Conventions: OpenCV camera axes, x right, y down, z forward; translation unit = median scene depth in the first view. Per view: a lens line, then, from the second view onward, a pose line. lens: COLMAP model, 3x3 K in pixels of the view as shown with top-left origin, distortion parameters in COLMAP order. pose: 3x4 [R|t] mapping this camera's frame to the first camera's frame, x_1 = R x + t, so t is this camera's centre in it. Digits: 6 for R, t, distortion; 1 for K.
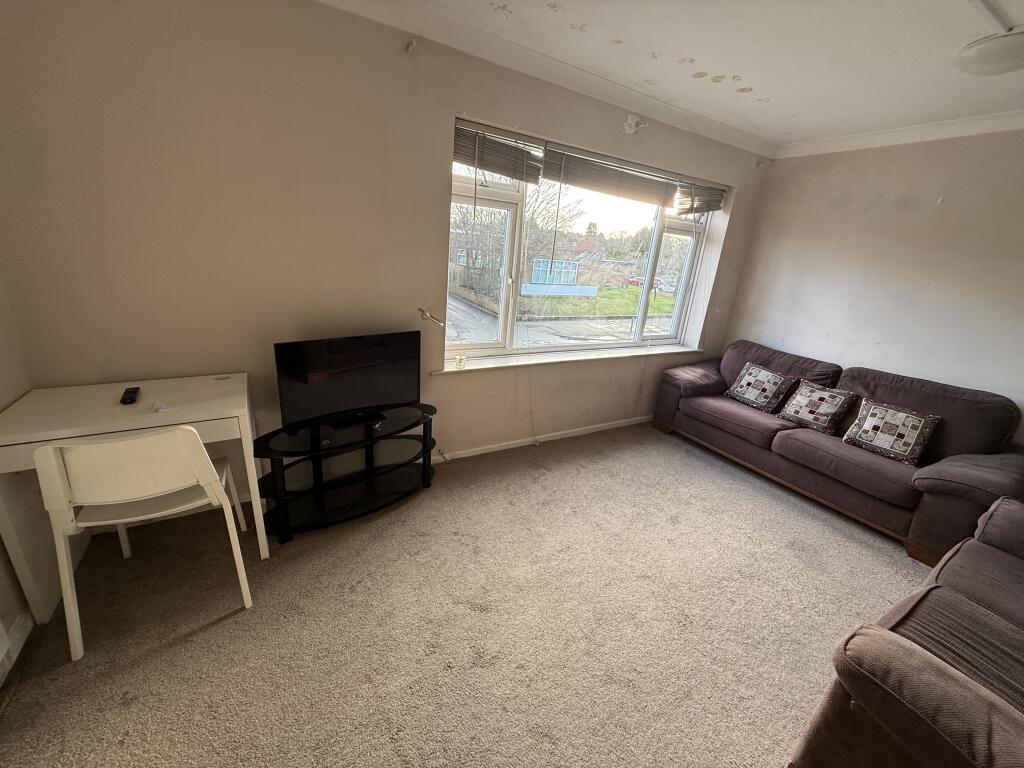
lens RADIAL K [[409.1, 0, 510.6], [0, 409.1, 383.4], [0, 0, 1]] dist [-0.000768, 0.000719]
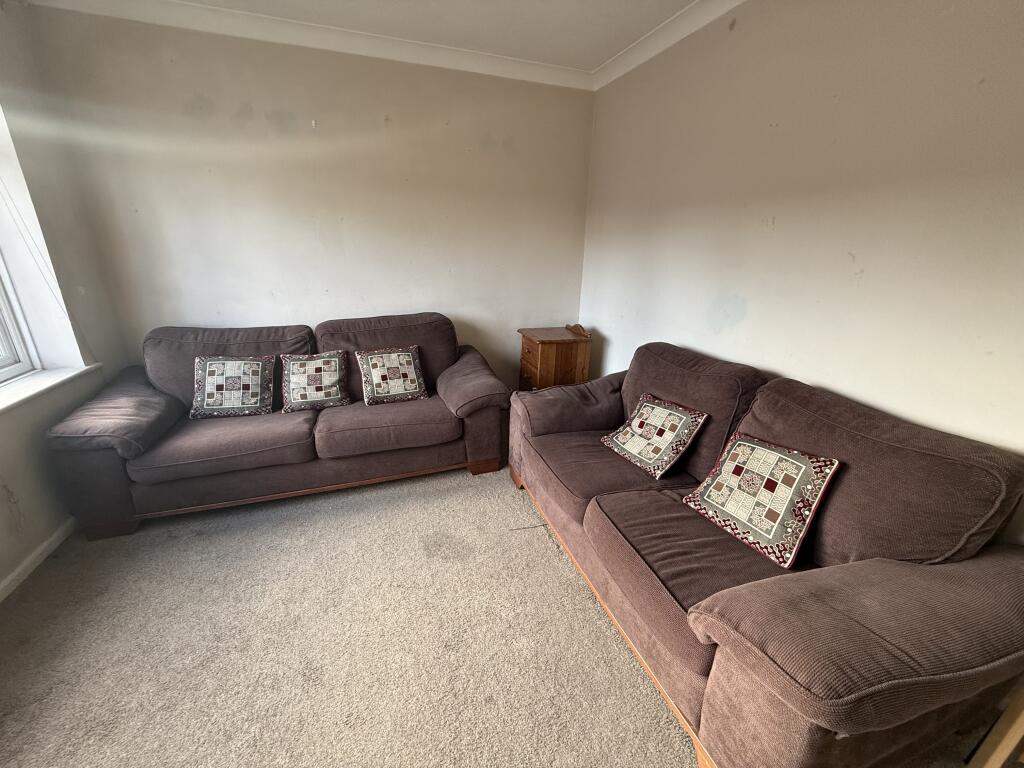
lens RADIAL K [[409.1, 0, 510.6], [0, 409.1, 383.4], [0, 0, 1]] dist [-0.000768, 0.000719]
pose [[0.202887, -0.393047, 0.896856, 0.095333], [0.310537, 0.894453, 0.321745, -0.082465], [-0.928657, 0.213230, 0.303528, 0.406507]]
